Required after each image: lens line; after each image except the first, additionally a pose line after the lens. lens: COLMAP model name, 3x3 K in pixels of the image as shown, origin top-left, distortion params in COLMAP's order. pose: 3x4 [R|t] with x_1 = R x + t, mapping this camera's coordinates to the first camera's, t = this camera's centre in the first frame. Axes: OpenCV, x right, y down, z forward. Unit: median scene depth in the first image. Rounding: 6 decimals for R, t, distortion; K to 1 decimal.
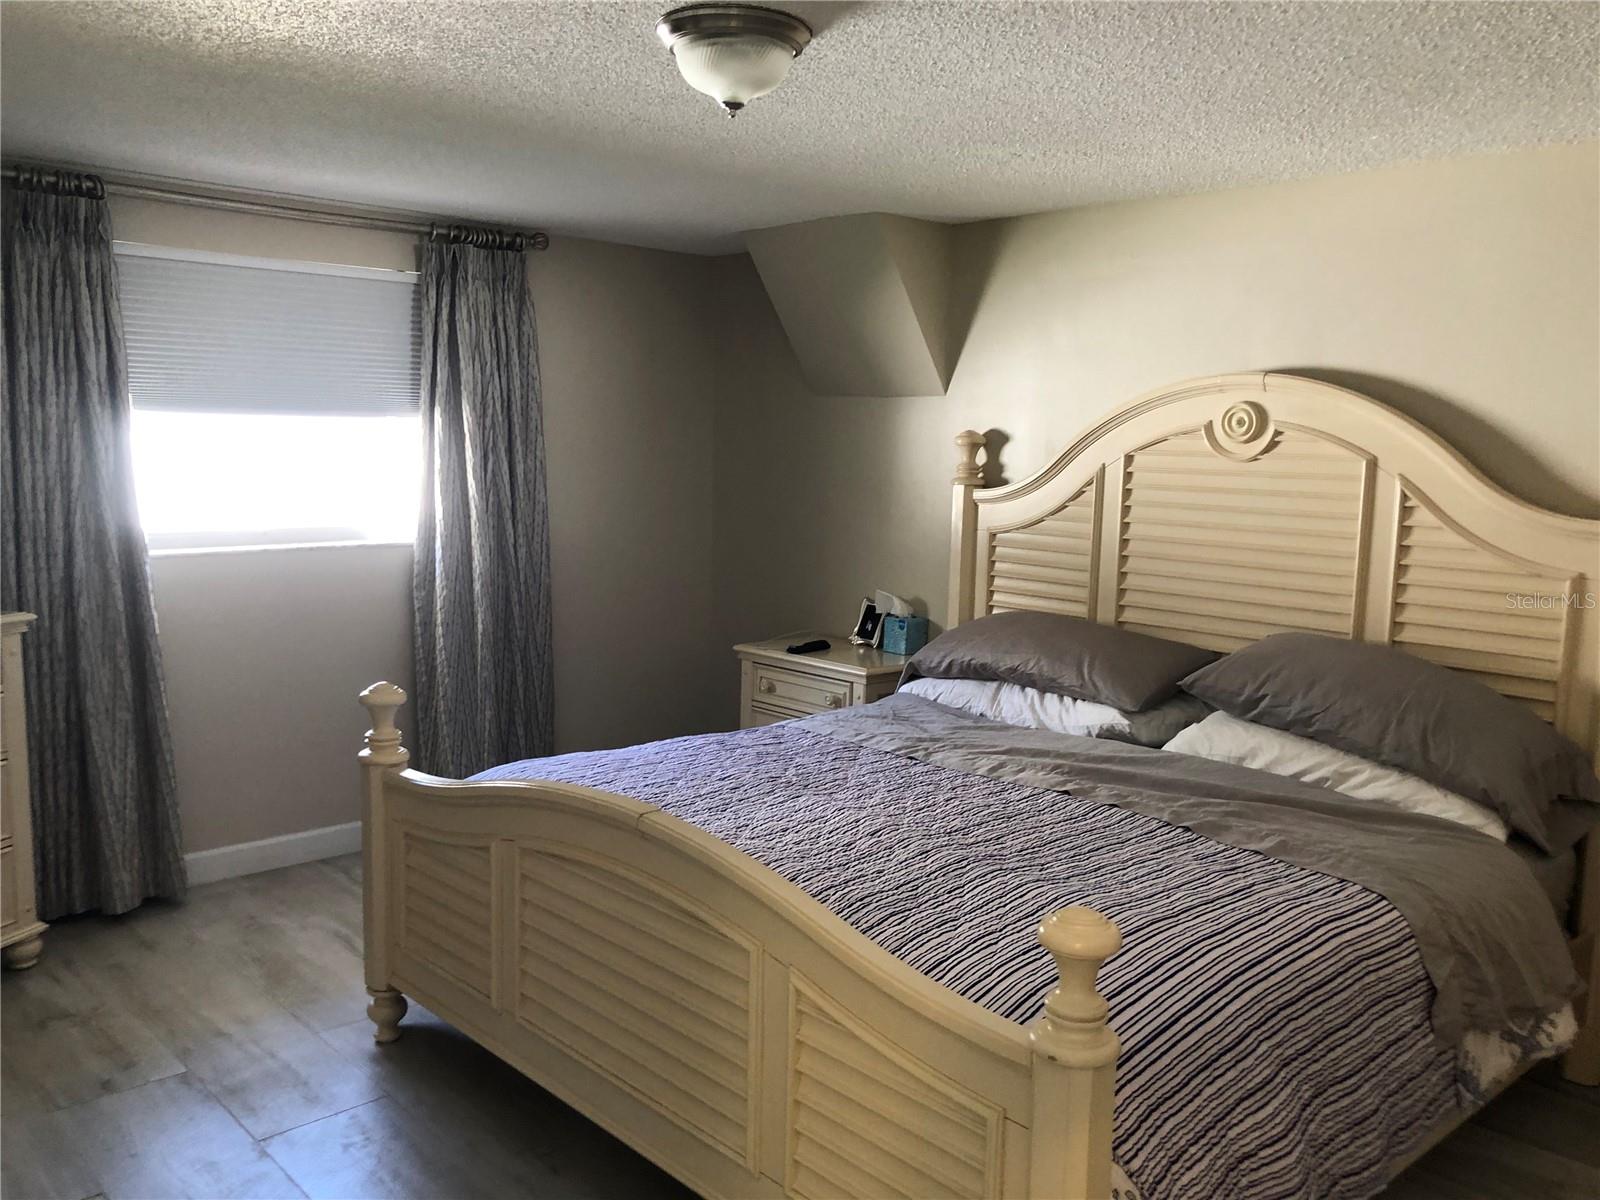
lens RADIAL K [[1316.4, 0, 793.1], [0, 1316.4, 590.9], [0, 0, 1]] dist [0.045093, -0.061693]
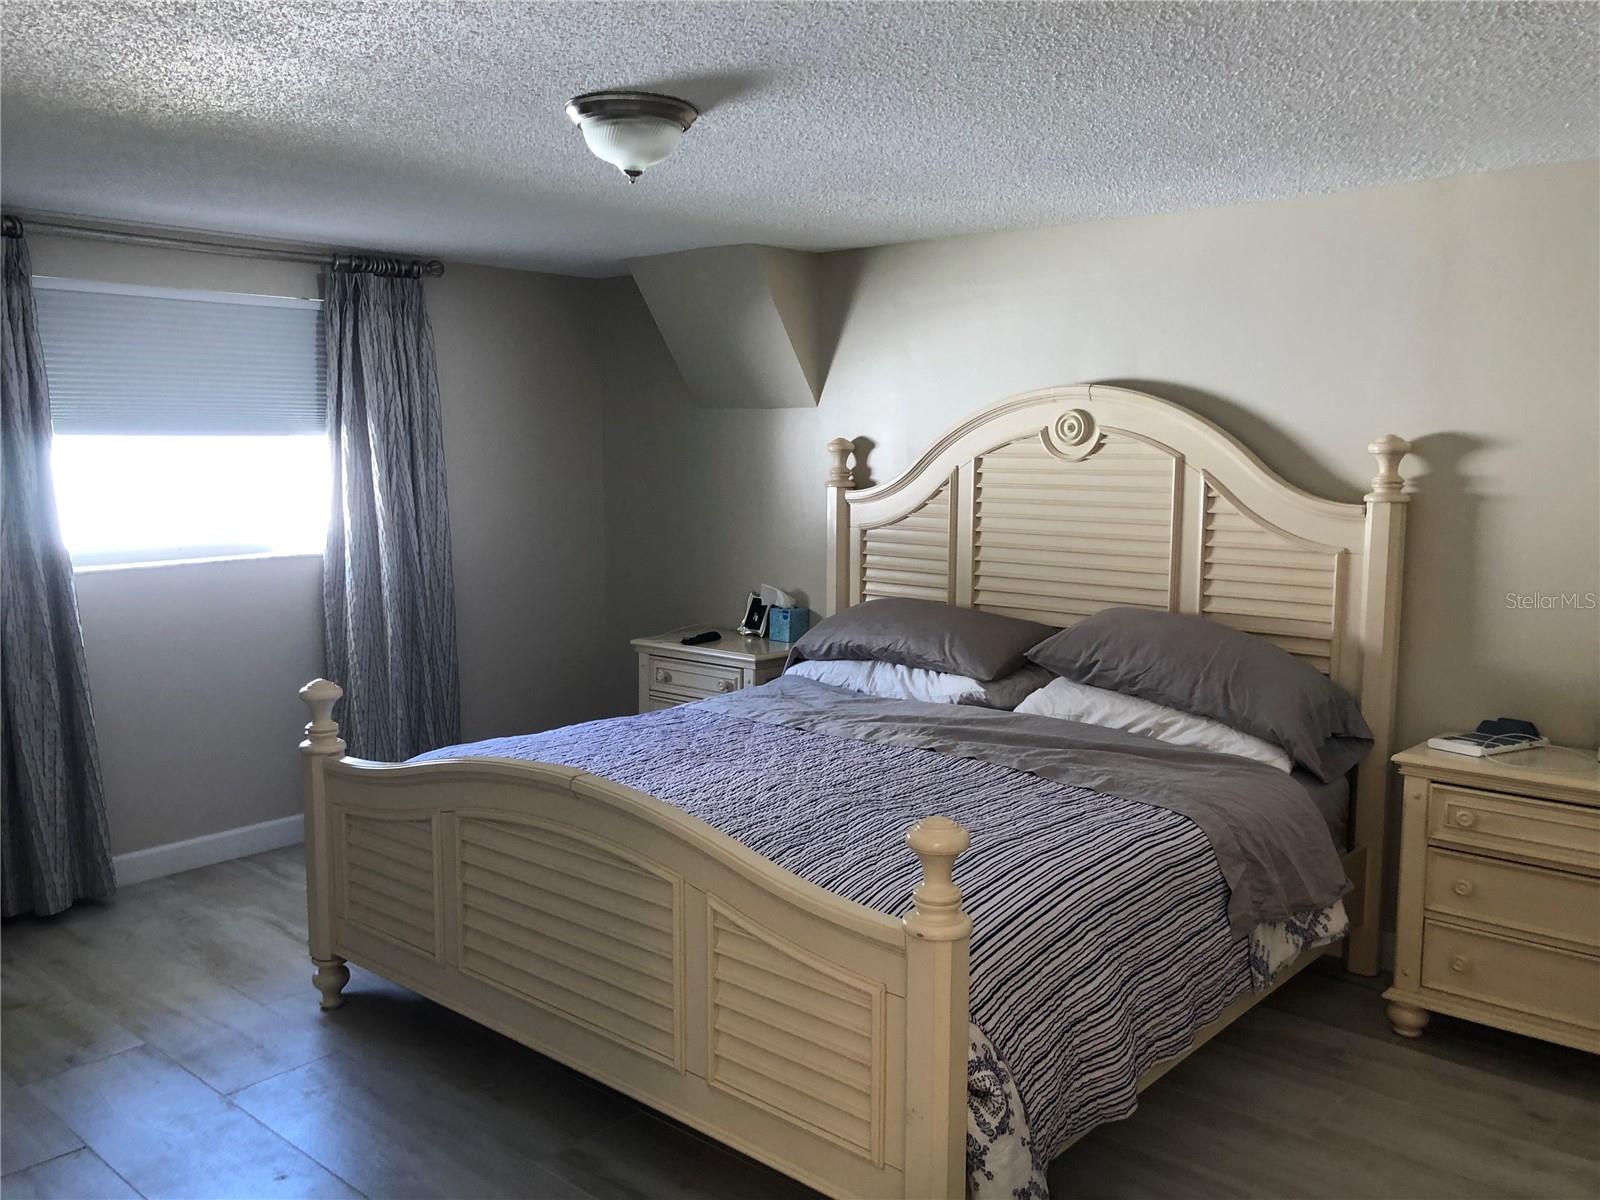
lens RADIAL K [[1316.4, 0, 808.8], [0, 1316.4, 605.5], [0, 0, 1]] dist [0.045093, -0.061693]
pose [[0.993834, -0.033819, 0.105597, -0.019035], [0.032740, 0.999393, 0.011939, 0.007424], [-0.105937, -0.008408, 0.994337, -0.137534]]
